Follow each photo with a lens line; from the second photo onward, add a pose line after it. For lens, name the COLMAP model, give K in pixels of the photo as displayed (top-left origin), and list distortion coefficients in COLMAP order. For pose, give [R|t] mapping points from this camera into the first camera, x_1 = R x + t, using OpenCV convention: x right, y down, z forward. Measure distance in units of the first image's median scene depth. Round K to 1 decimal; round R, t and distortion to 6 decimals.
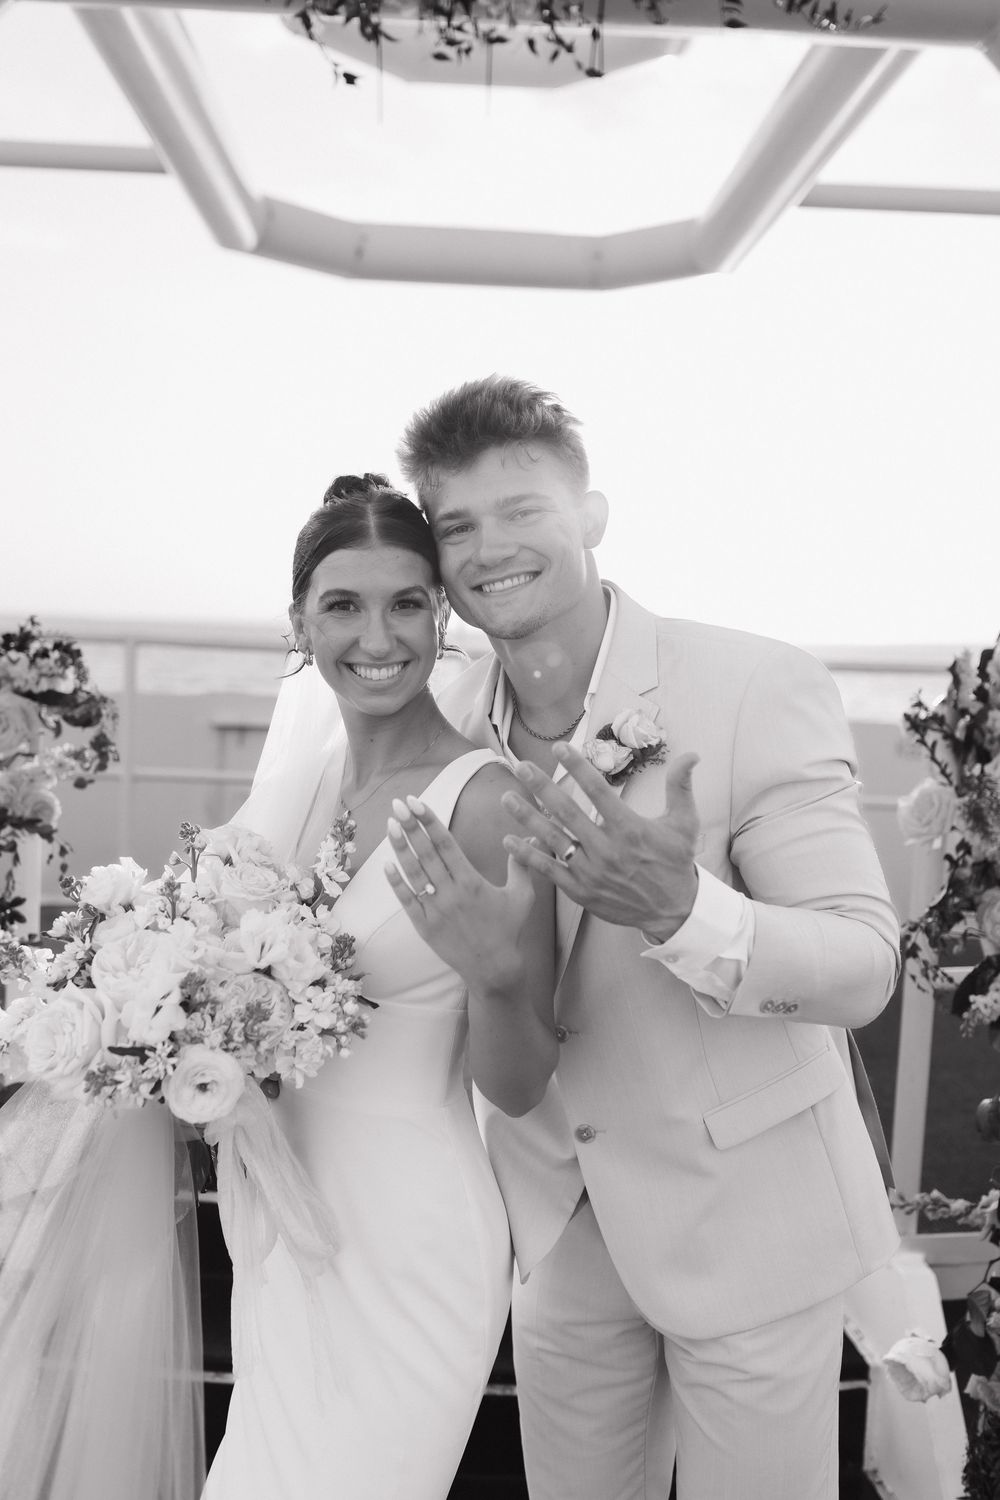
lens RADIAL K [[1481.7, 0, 500.0], [0, 1481.7, 750.0], [0, 0, 1]] dist [0.007620, -0.002125]
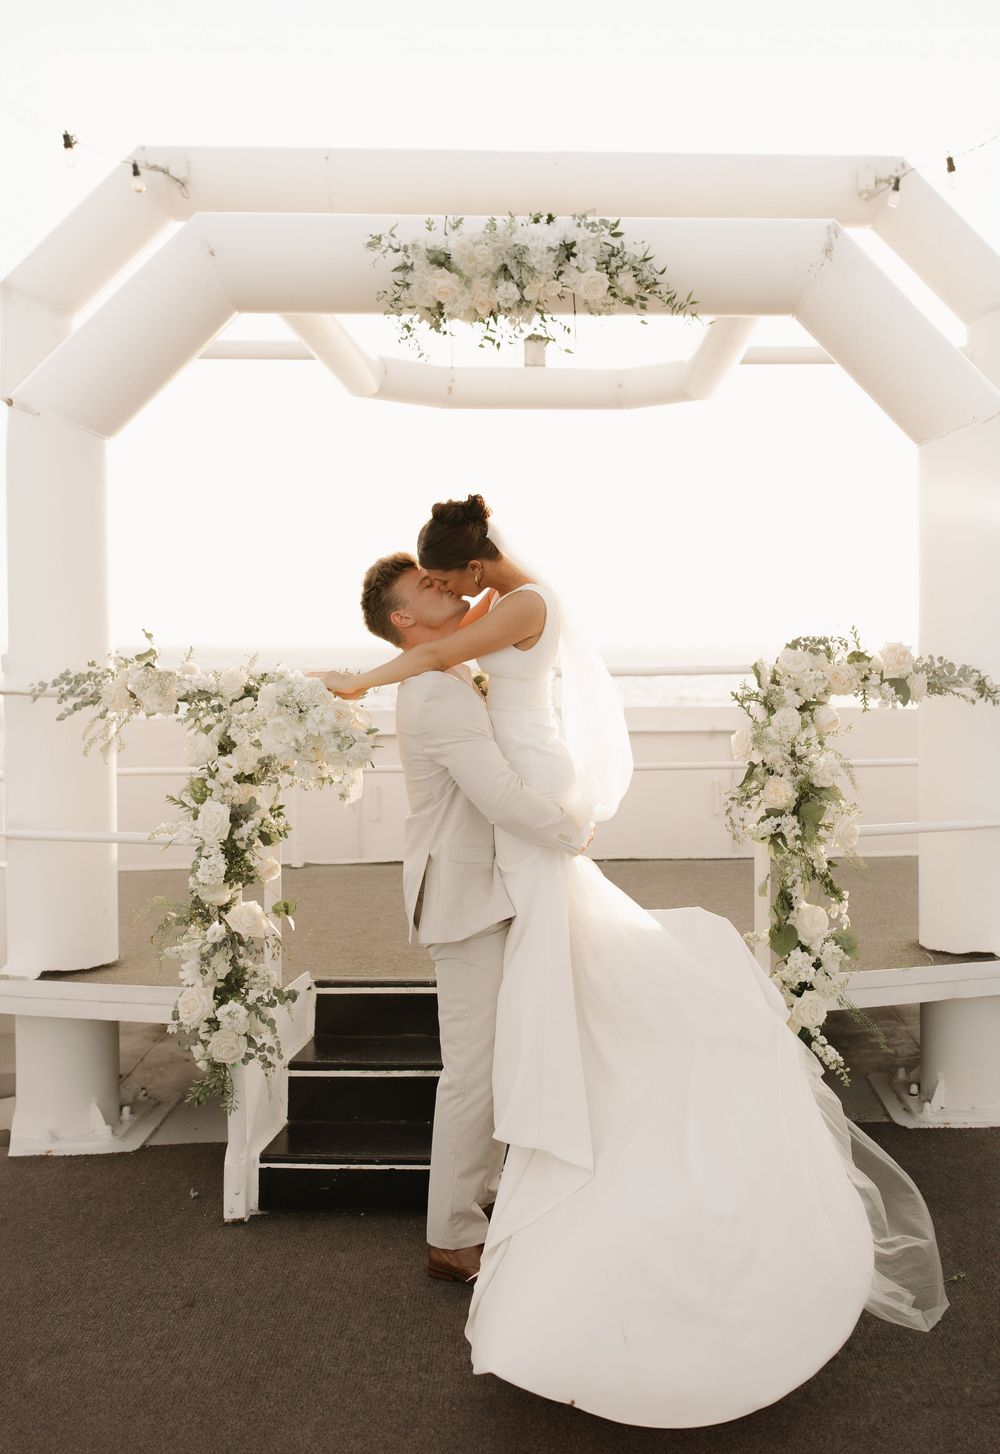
lens RADIAL K [[1518.3, 0, 686.8], [0, 1518.3, 653.5], [0, 0, 1]] dist [0.014832, -0.014038]
pose [[0.997933, -0.048580, 0.042071, 0.130045], [0.051517, 0.996089, -0.071788, 0.063527], [-0.038419, 0.073807, 0.996532, -0.964607]]
